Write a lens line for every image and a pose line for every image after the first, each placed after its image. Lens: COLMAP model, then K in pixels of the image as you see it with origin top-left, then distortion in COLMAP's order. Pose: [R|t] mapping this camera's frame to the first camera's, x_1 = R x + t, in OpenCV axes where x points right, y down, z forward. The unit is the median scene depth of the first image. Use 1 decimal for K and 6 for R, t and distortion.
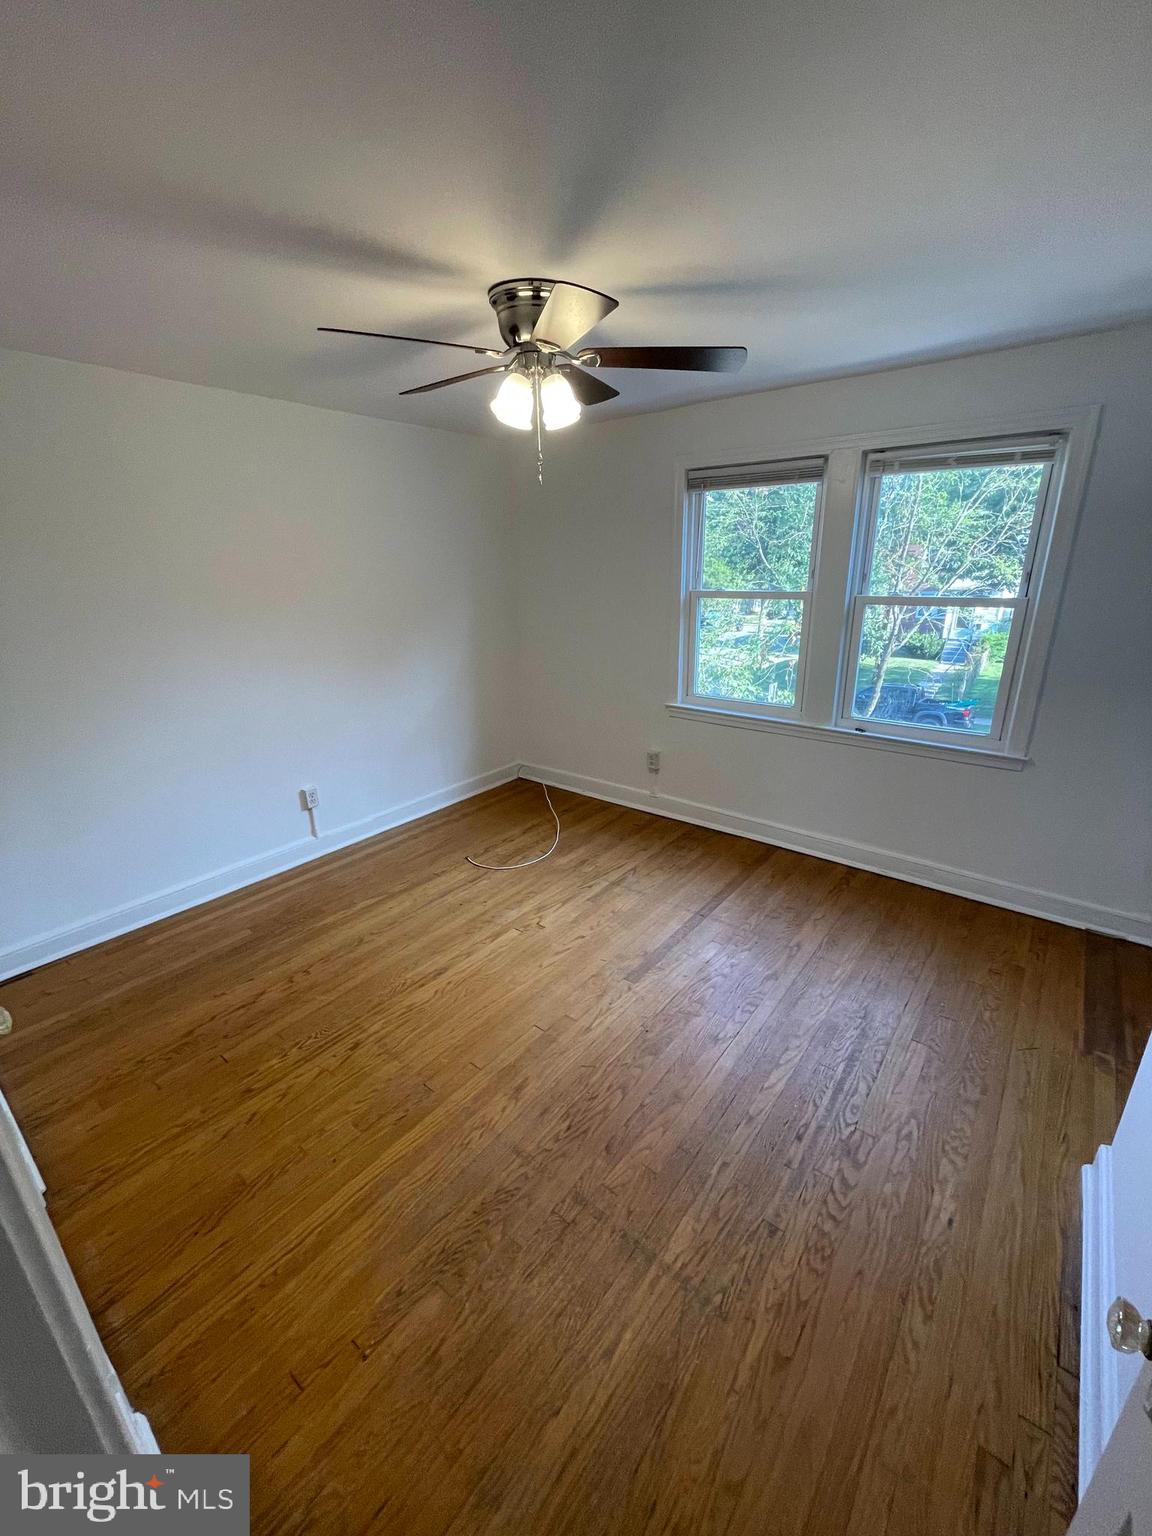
lens RADIAL K [[623.8, 0, 576.0], [0, 623.8, 768.0], [0, 0, 1]] dist [-0.003365, -0.001300]
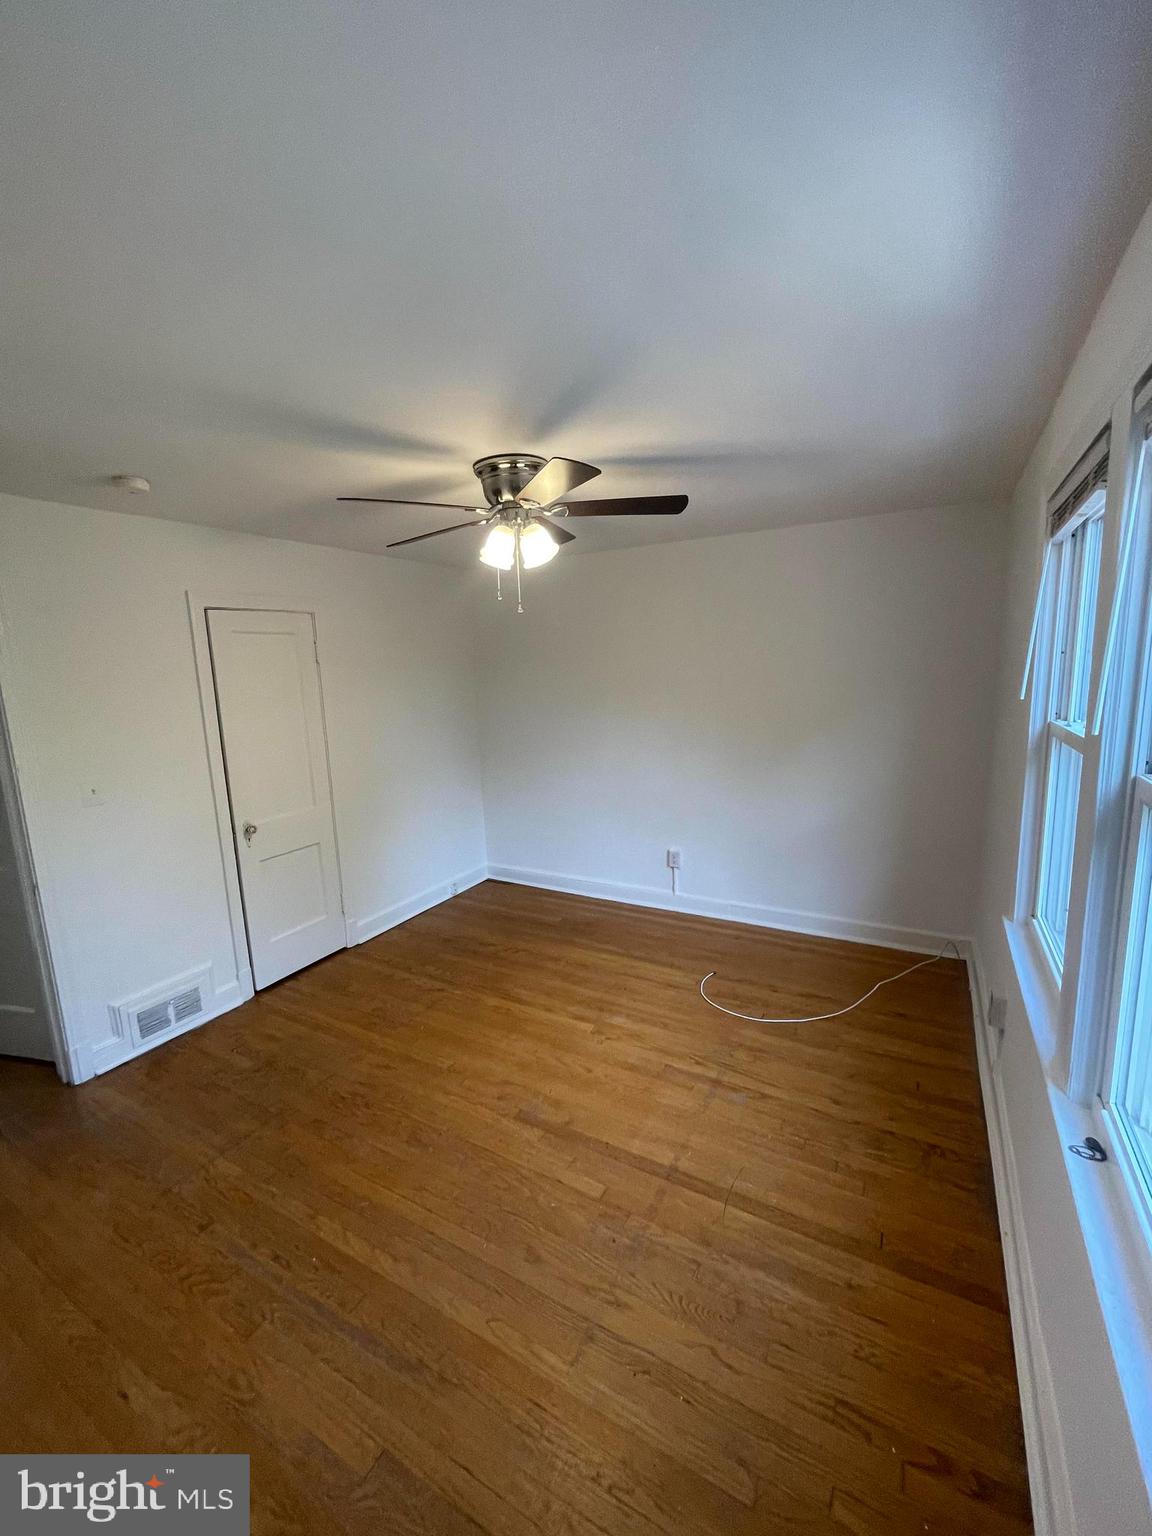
lens RADIAL K [[623.8, 0, 576.0], [0, 623.8, 768.0], [0, 0, 1]] dist [-0.003365, -0.001300]
pose [[0.149516, 0.169603, -0.974105, 0.771850], [-0.284158, 0.950989, 0.121962, -0.239474], [0.947047, 0.258565, 0.190382, 0.657561]]
